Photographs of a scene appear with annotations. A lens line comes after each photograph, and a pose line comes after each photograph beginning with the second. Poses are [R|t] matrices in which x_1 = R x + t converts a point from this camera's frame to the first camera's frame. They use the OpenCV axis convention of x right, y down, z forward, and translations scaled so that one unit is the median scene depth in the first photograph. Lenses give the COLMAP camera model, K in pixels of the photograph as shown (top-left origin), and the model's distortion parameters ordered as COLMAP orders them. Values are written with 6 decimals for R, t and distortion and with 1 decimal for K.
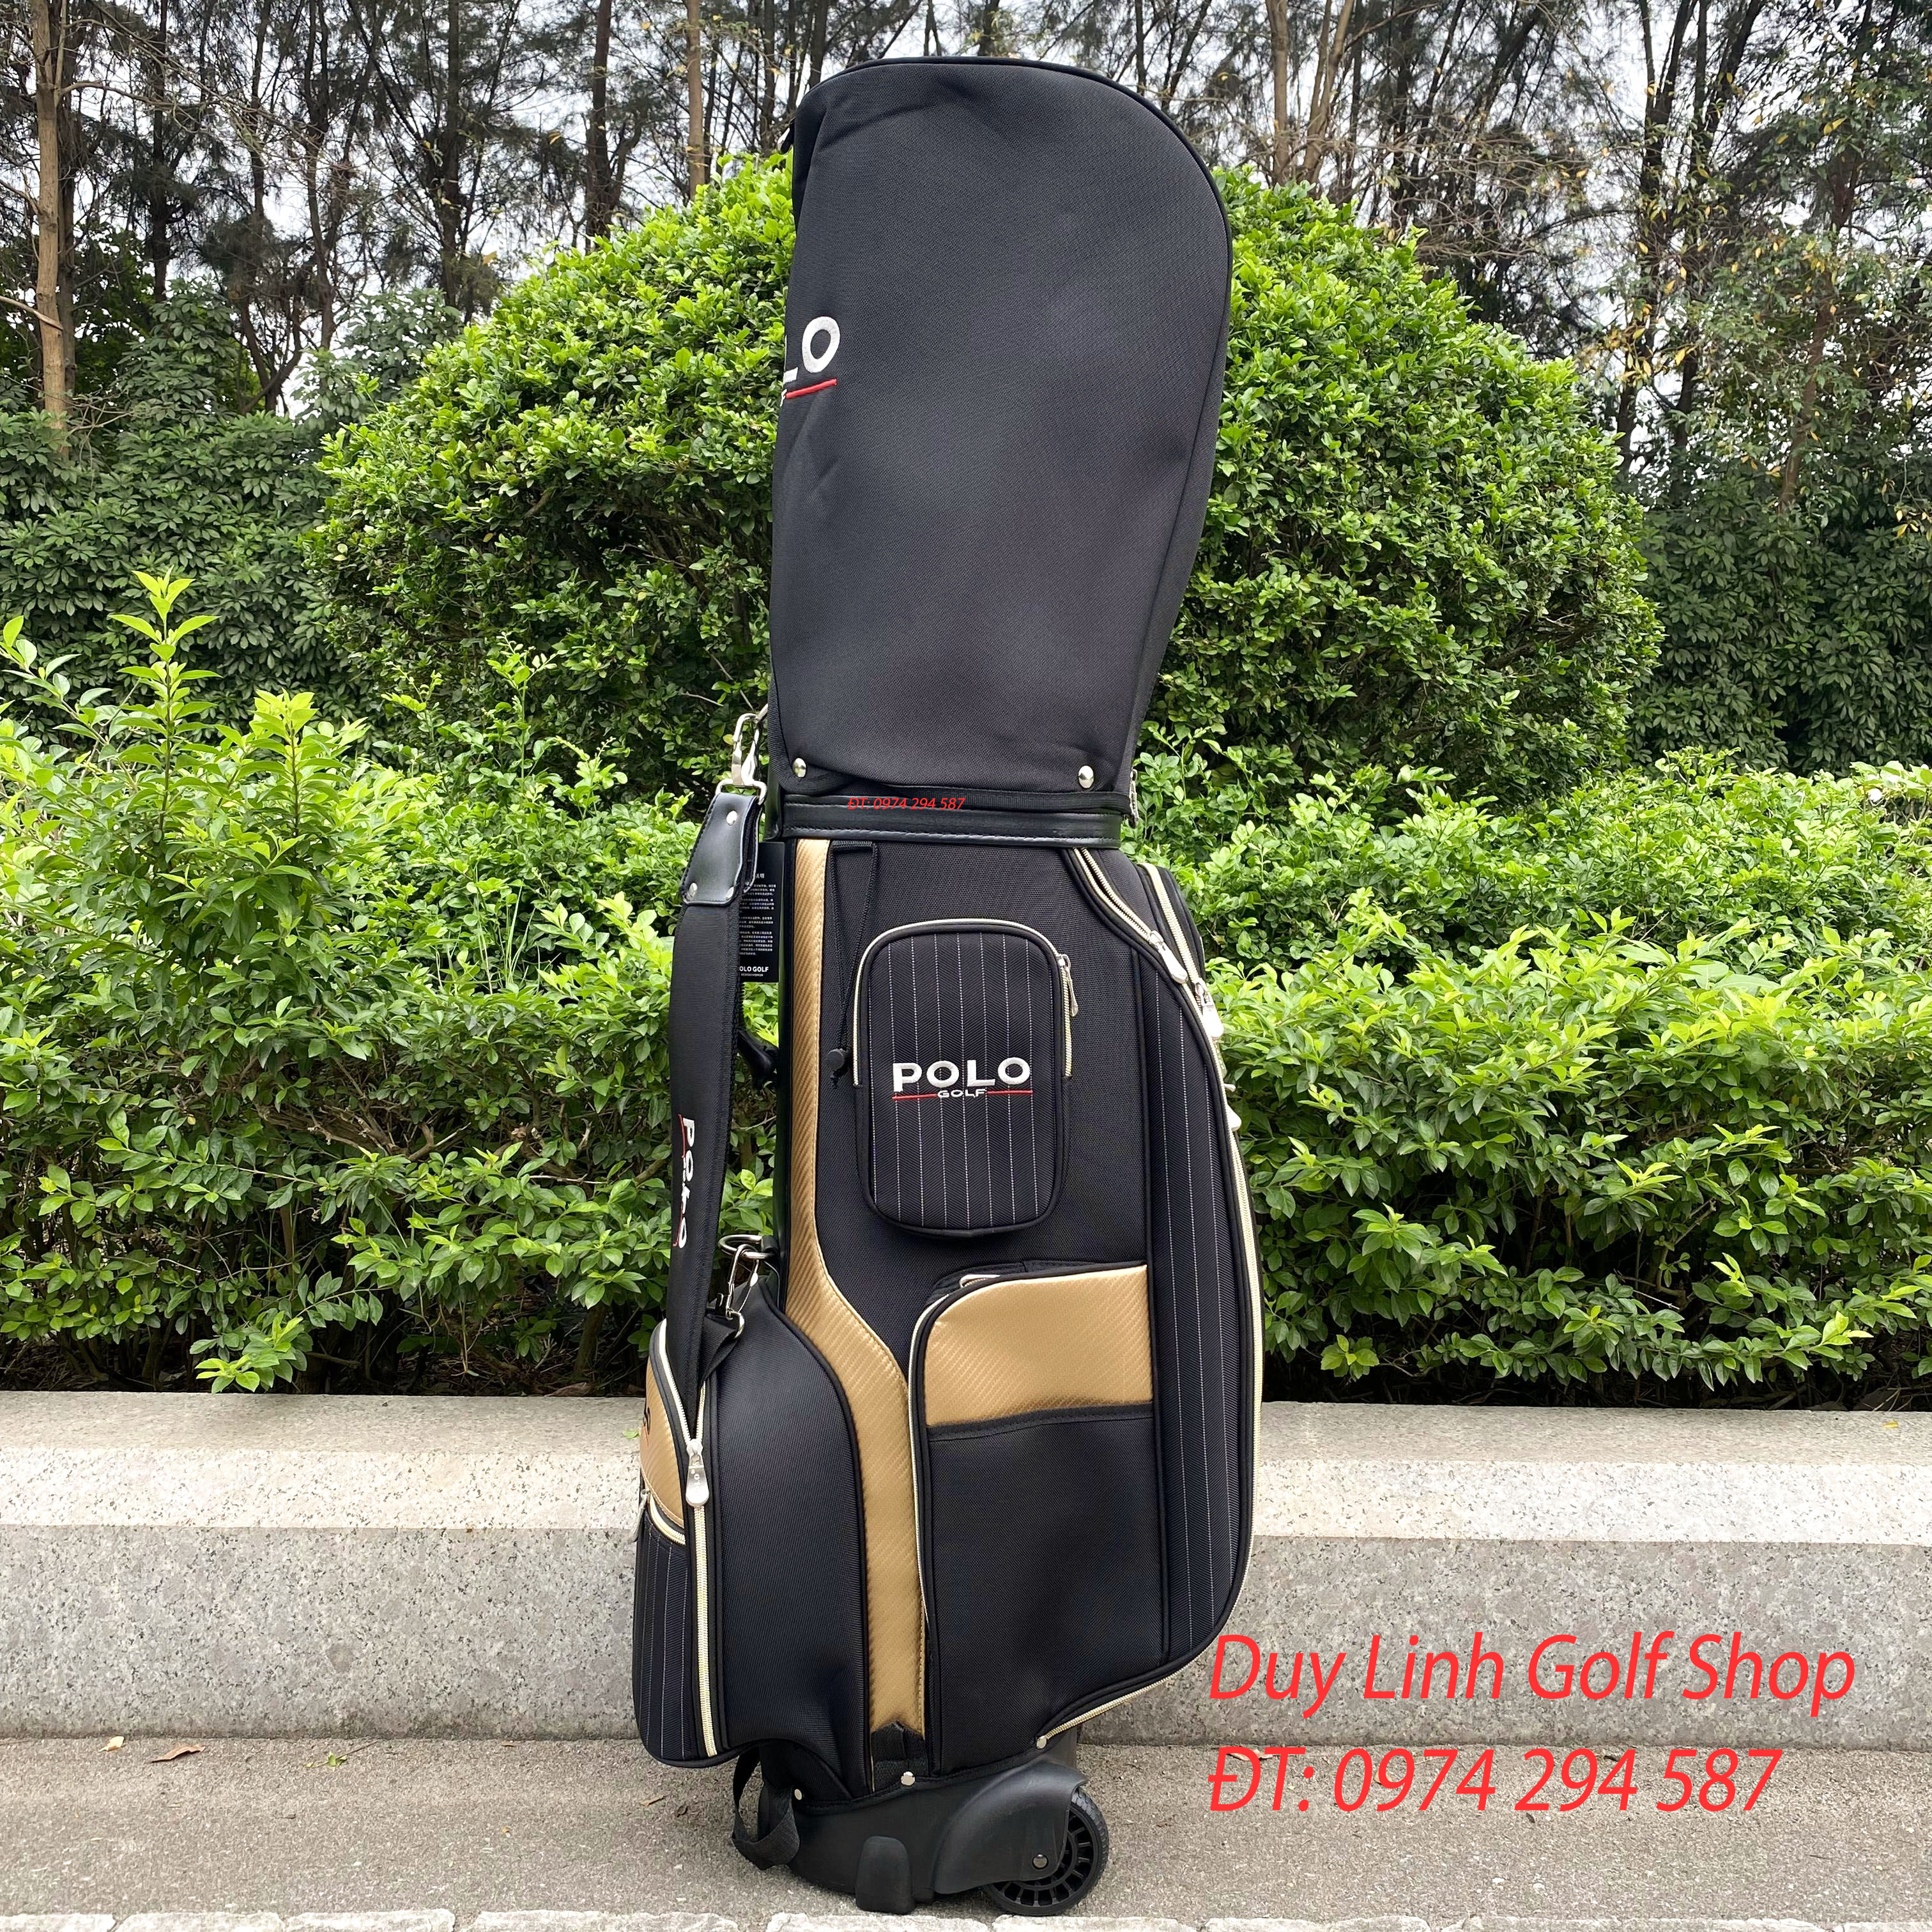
lens RADIAL K [[2045.6, 0, 966.3], [0, 2045.6, 910.8], [0, 0, 1]] dist [0.051242, -0.197231]
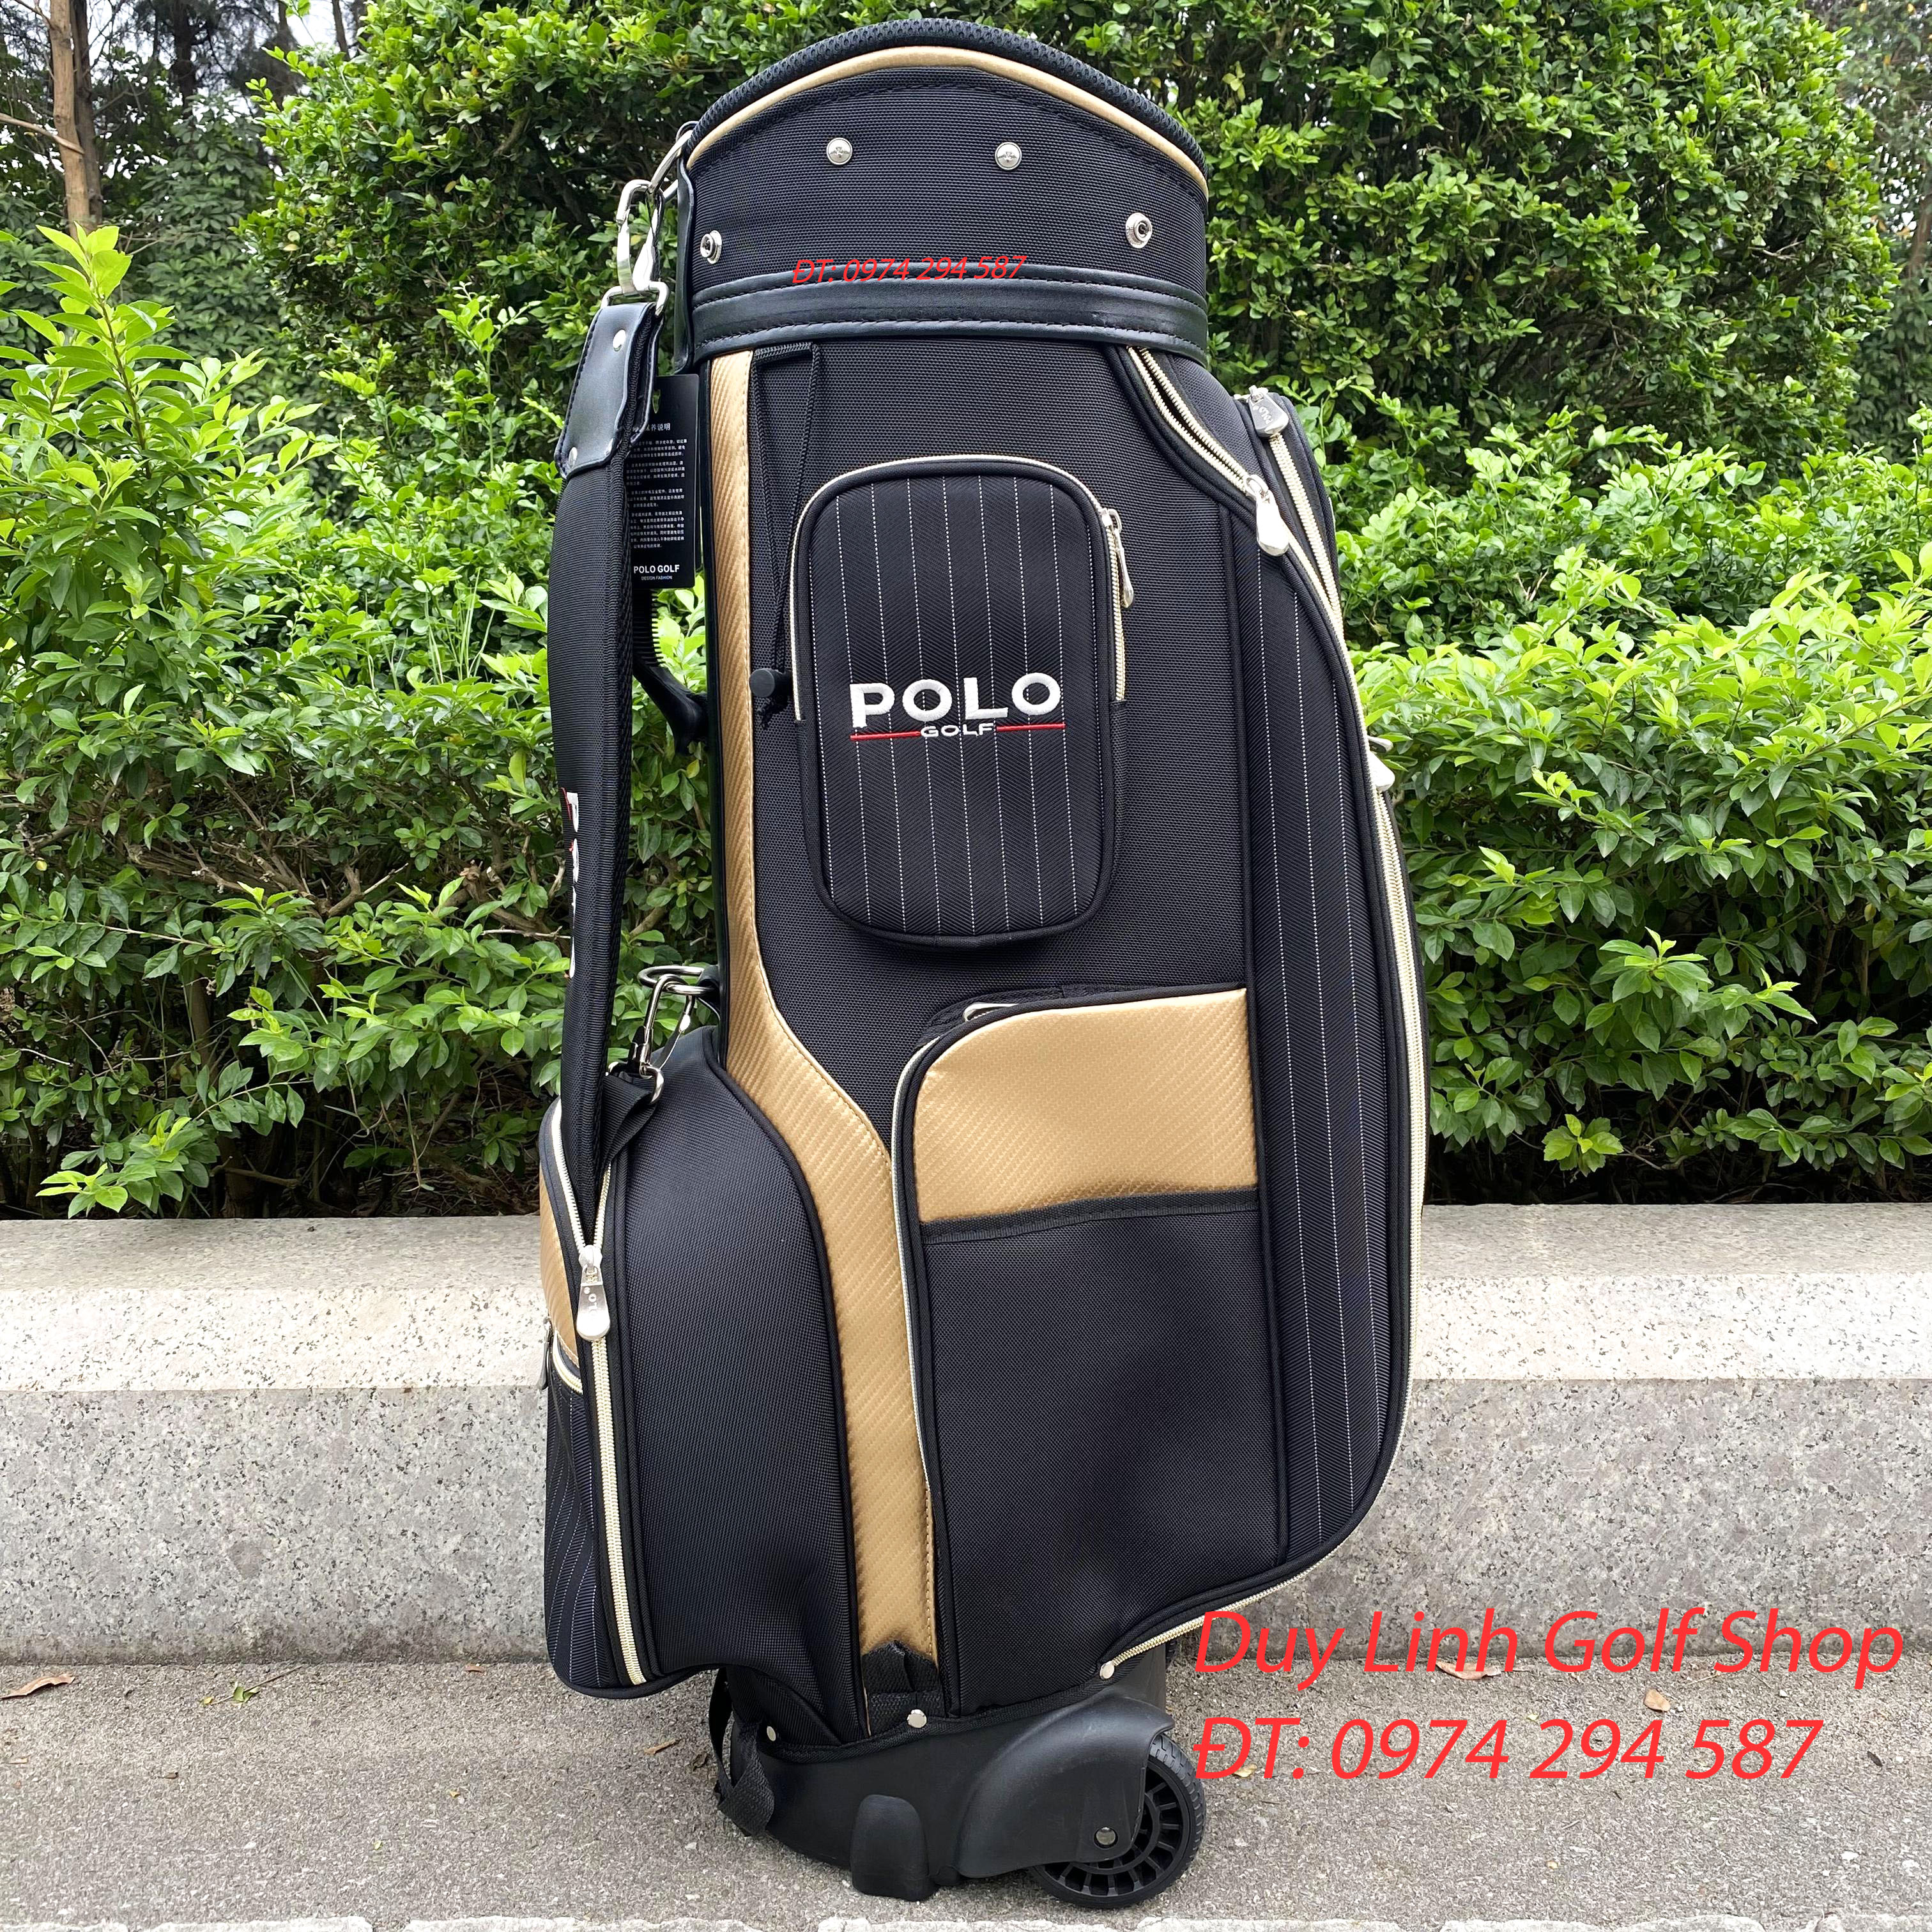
lens RADIAL K [[1886.3, 0, 966.0], [0, 1886.3, 966.0], [0, 0, 1]] dist [-0.021711, -0.008167]
pose [[0.998747, -0.025458, -0.043086, -0.005590], [0.028917, 0.996242, 0.081641, 0.076073], [0.040845, -0.082784, 0.995730, 0.263112]]
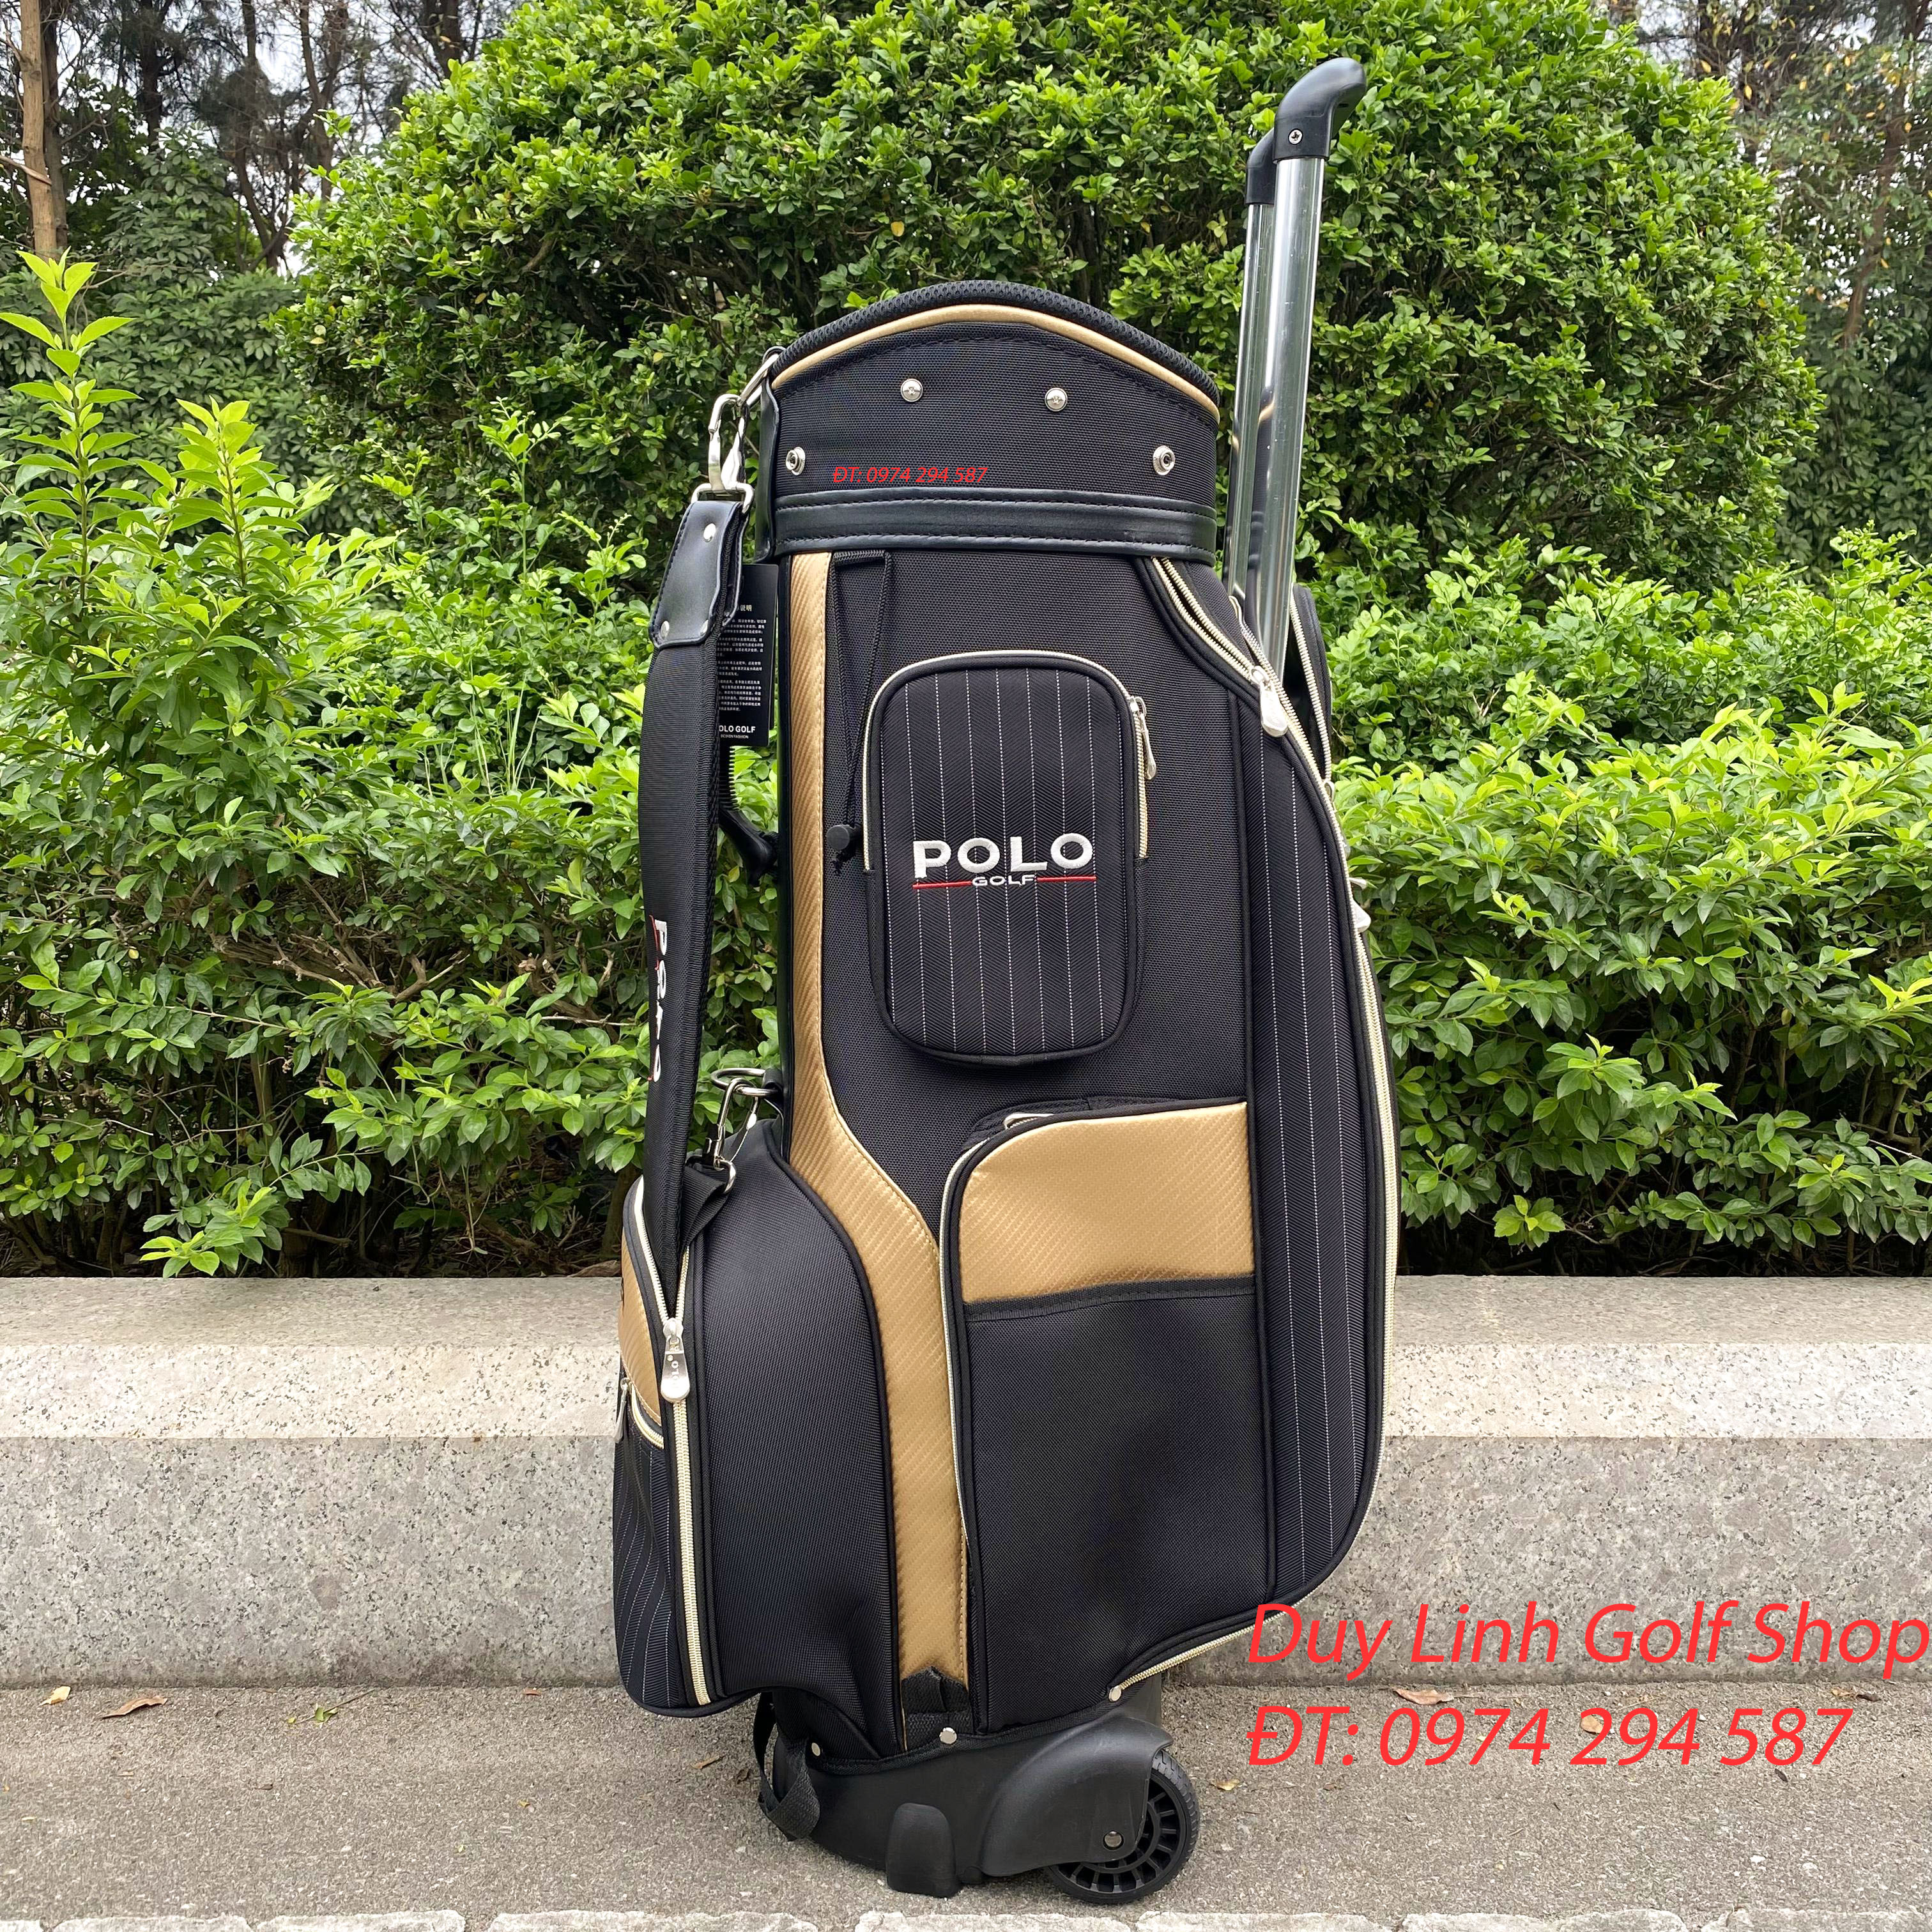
lens RADIAL K [[1937.7, 0, 937.9], [0, 1937.7, 947.5], [0, 0, 1]] dist [-0.009684, -0.047123]
pose [[0.999756, -0.012912, -0.017948, -0.031352], [0.014068, 0.997730, 0.065850, 0.043436], [0.017057, -0.066086, 0.997668, 0.185759]]
